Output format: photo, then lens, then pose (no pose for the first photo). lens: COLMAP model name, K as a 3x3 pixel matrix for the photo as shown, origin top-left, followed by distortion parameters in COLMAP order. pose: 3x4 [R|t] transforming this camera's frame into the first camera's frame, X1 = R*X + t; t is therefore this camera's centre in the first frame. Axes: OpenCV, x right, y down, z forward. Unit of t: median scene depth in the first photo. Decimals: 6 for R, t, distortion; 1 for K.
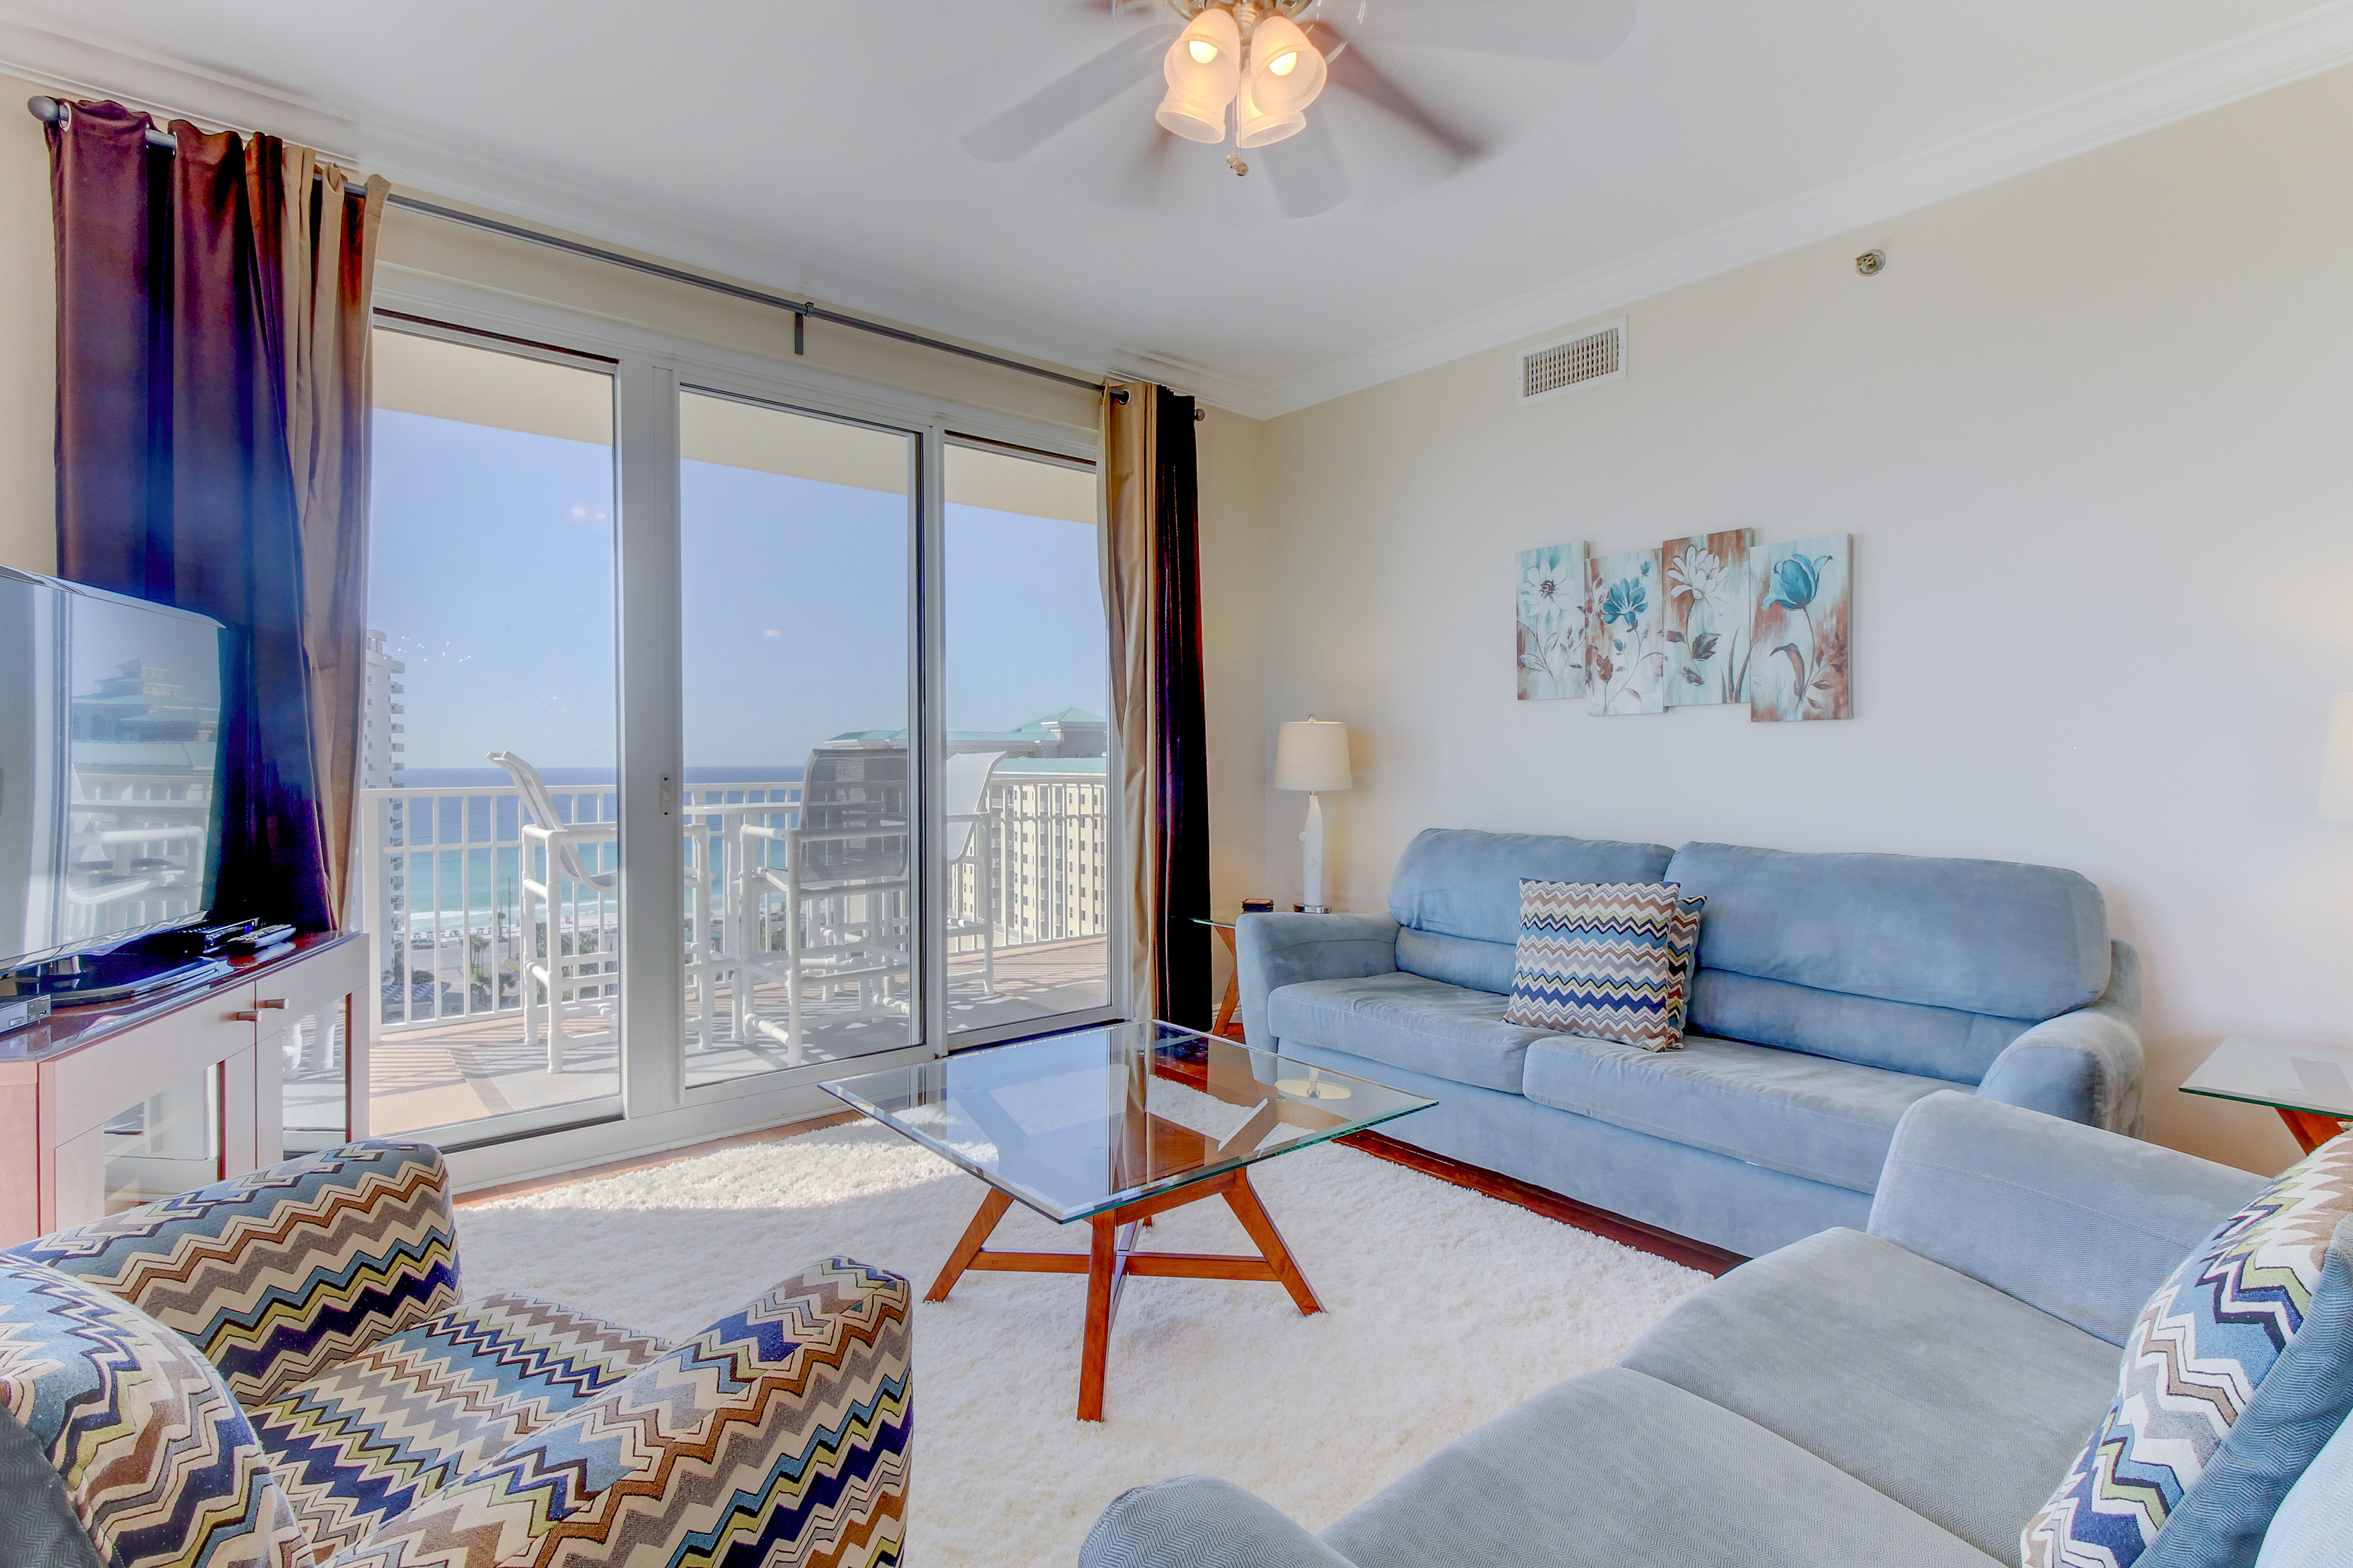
lens RADIAL K [[1093.9, 0, 1171.0], [0, 1093.9, 781.1], [0, 0, 1]] dist [-0.001506, -0.001864]
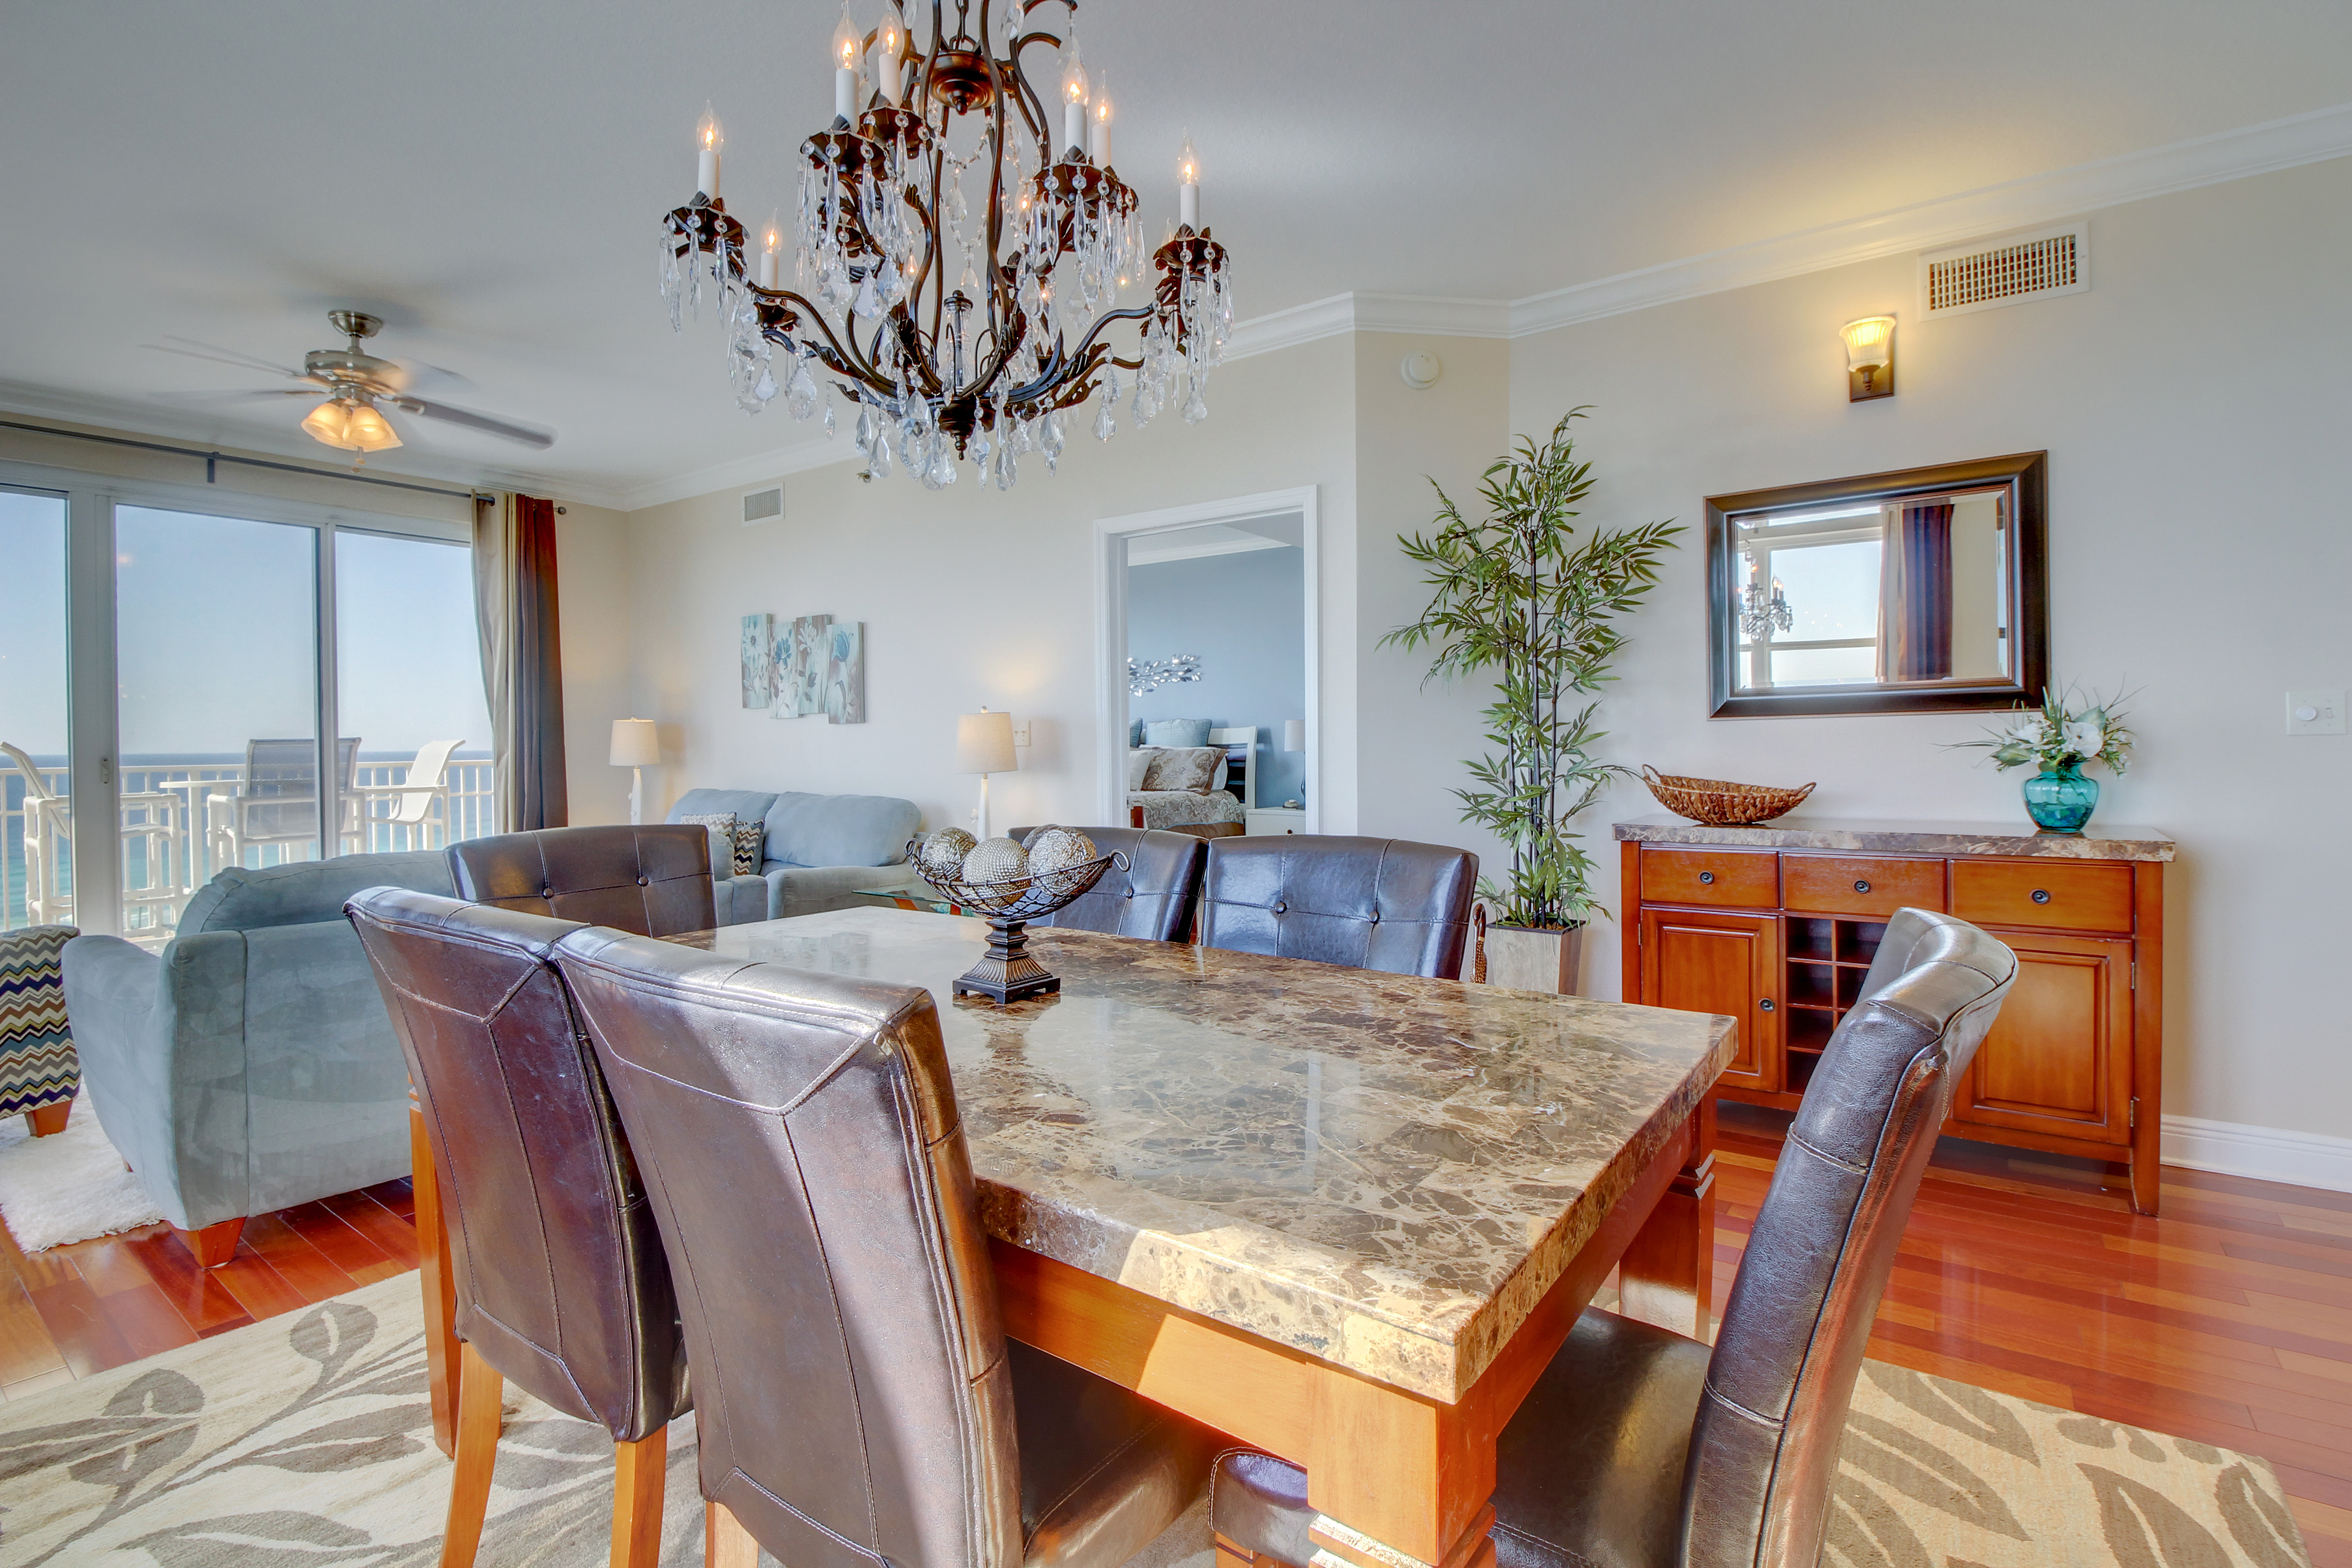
lens RADIAL K [[1093.5, 0, 1179.4], [0, 1093.5, 760.8], [0, 0, 1]] dist [-0.001506, -0.001864]
pose [[0.973176, -0.010142, 0.229836, 0.589968], [0.008933, 0.999940, 0.006302, -0.000205], [-0.229887, -0.004080, 0.973209, -0.745139]]
